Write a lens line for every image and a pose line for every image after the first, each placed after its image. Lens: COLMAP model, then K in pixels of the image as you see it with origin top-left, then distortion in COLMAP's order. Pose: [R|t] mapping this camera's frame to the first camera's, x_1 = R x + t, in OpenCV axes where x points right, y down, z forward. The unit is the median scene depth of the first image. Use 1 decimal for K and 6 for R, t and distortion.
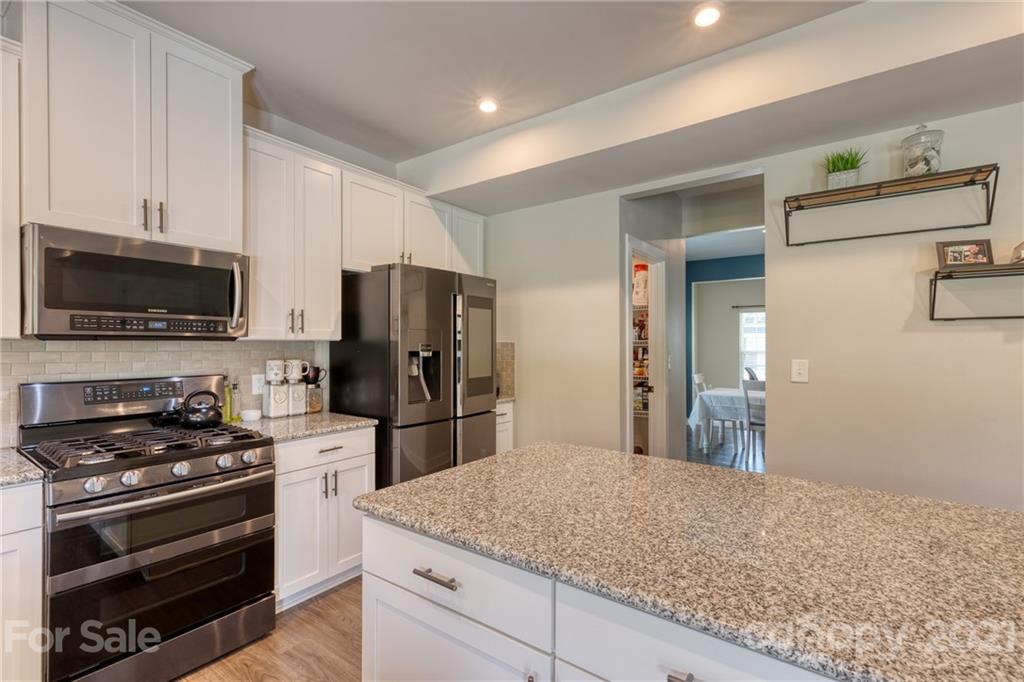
lens RADIAL K [[467.0, 0, 512.0], [0, 467.0, 341.0], [0, 0, 1]] dist [0.001850, 0.000174]
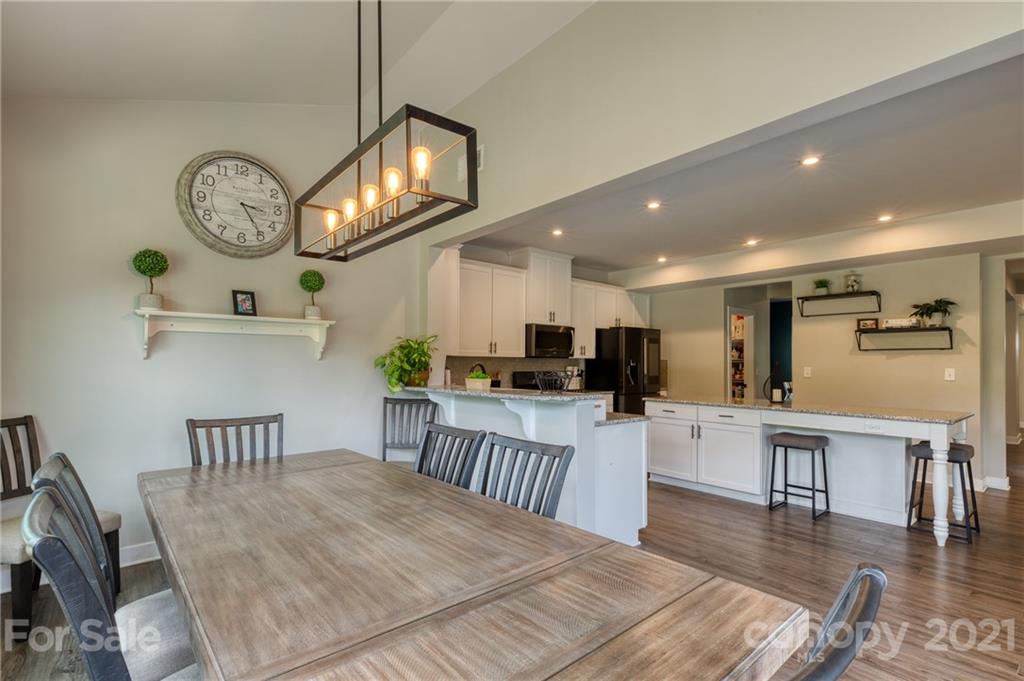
lens RADIAL K [[468.7, 0, 511.2], [0, 468.7, 361.7], [0, 0, 1]] dist [0.000927, 0.000111]
pose [[0.970820, 0.003016, -0.239792, -0.214623], [-0.002646, 0.999995, 0.001867, 0.012170], [0.239796, -0.001178, 0.970823, -1.435995]]
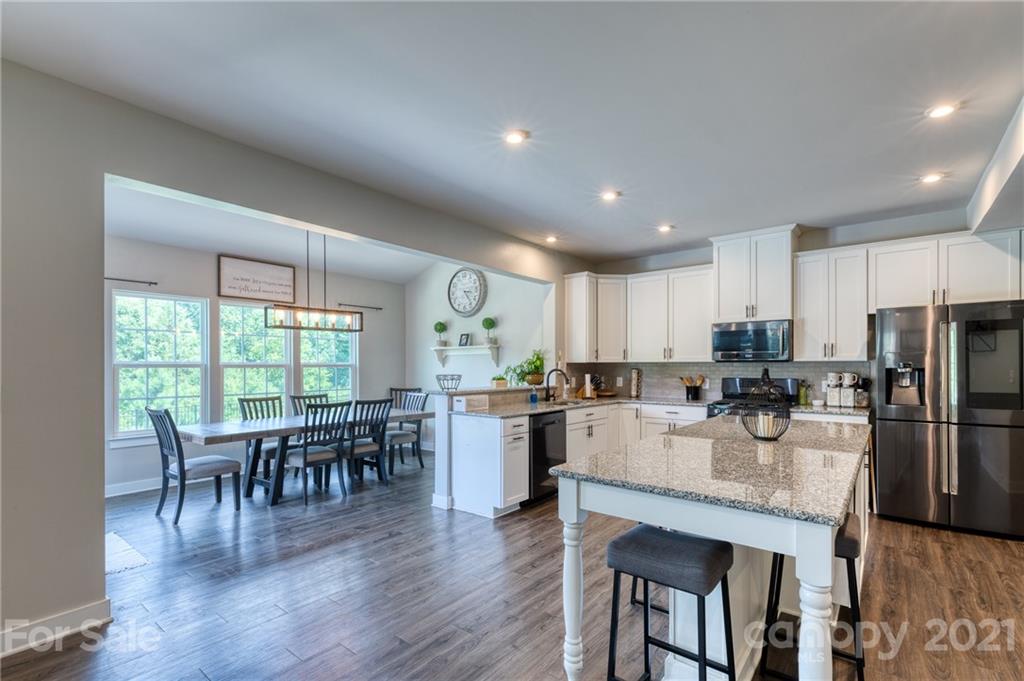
lens RADIAL K [[468.7, 0, 511.2], [0, 468.7, 361.7], [0, 0, 1]] dist [0.000927, 0.000111]
pose [[-0.047335, -0.006835, -0.998856, 1.251093], [0.009851, 0.999925, -0.007310, 0.001434], [0.998830, -0.010186, -0.047264, -0.096359]]
